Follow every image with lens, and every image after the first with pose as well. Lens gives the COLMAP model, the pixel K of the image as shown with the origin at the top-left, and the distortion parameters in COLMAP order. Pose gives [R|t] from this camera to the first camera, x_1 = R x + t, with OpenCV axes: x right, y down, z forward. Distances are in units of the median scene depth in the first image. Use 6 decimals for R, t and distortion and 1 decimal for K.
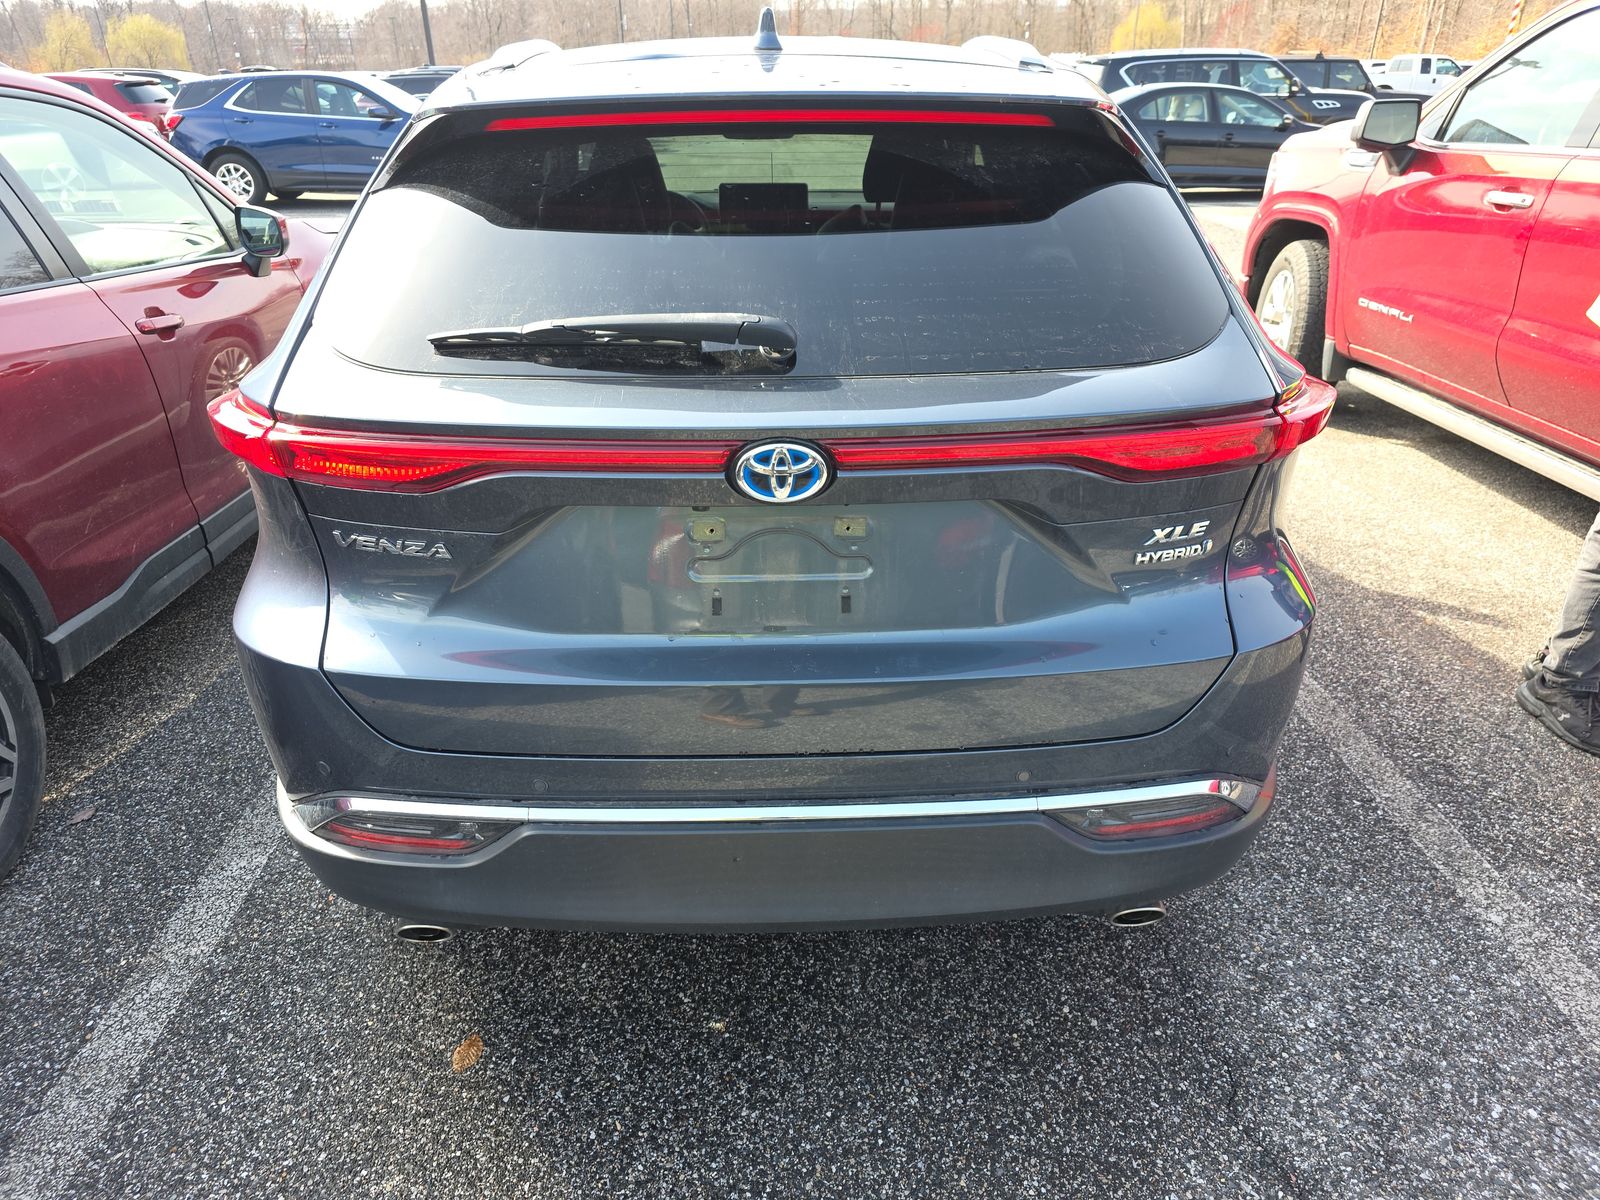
lens RADIAL K [[1080.7, 0, 800.0], [0, 1080.7, 600.0], [0, 0, 1]] dist [-0.002093, -0.000163]
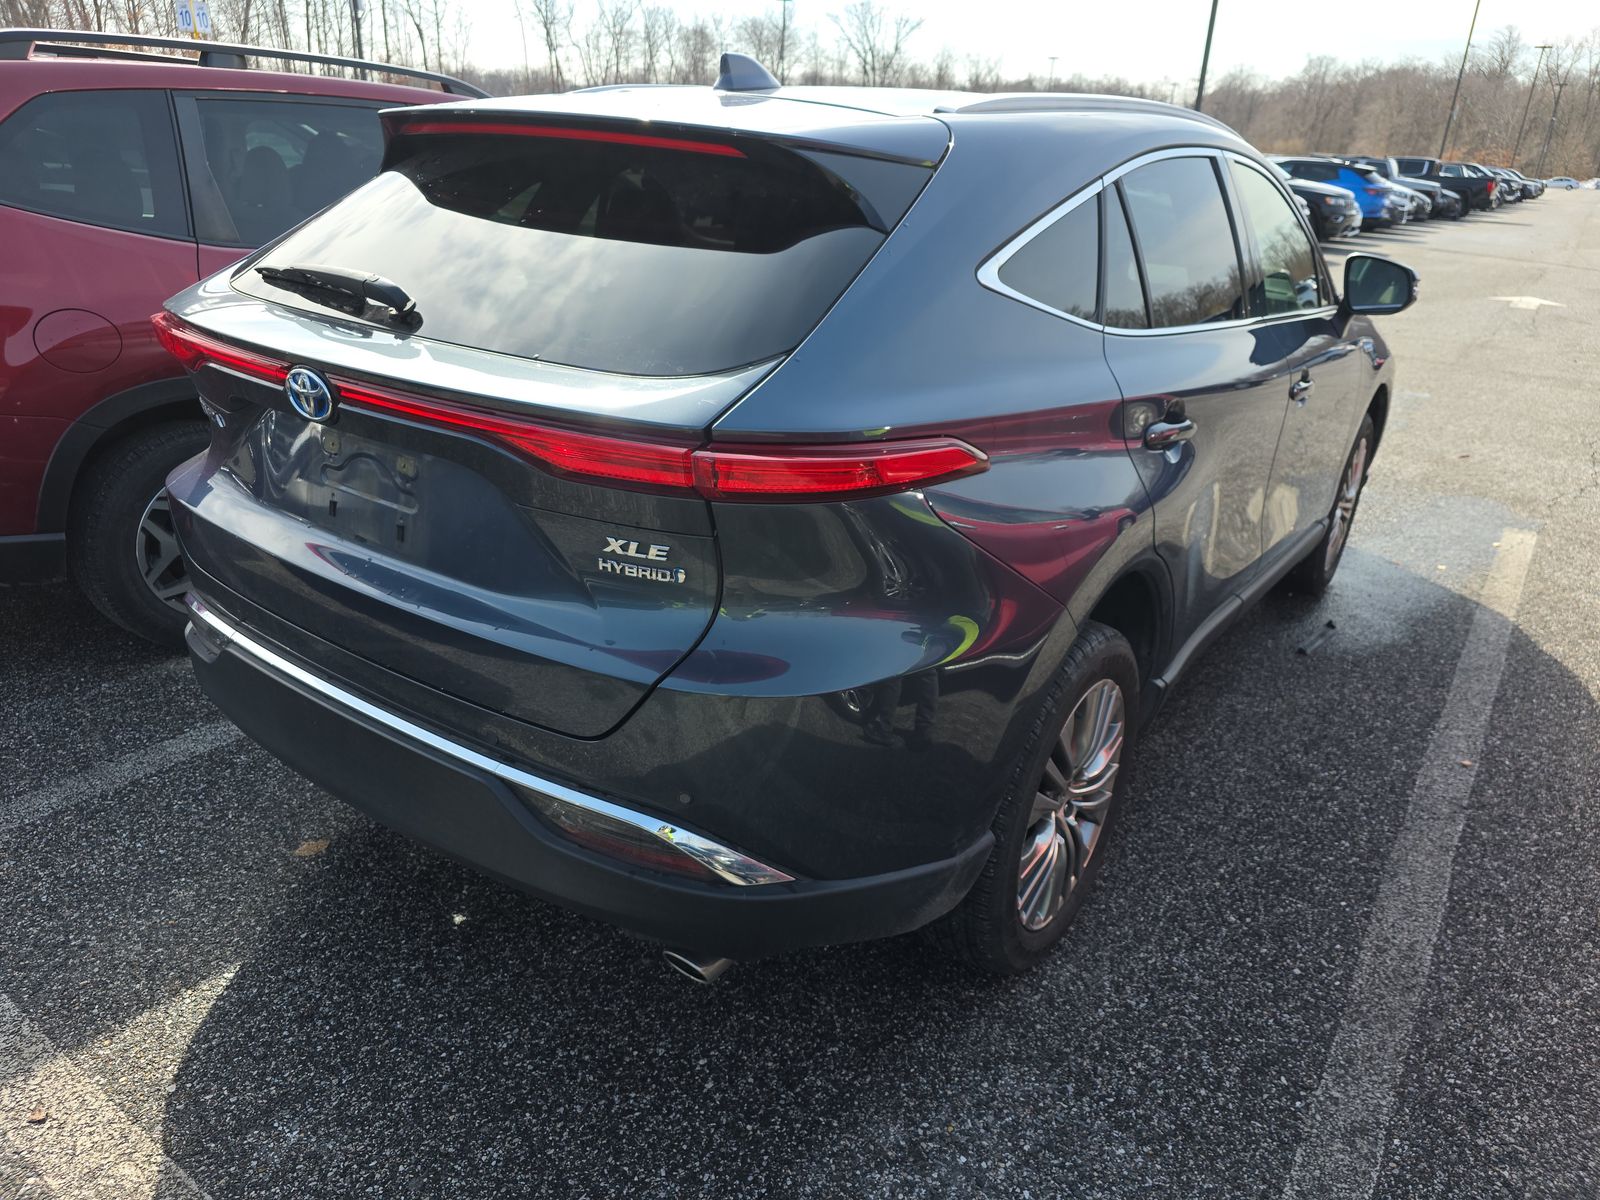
lens RADIAL K [[1062.5, 0, 800.0], [0, 1062.5, 600.0], [0, 0, 1]] dist [-0.006939, -0.003475]
pose [[0.811258, 0.282126, -0.512118, 0.795073], [-0.314851, 0.948839, 0.023952, -0.071969], [0.492675, 0.141810, 0.858581, 0.199404]]
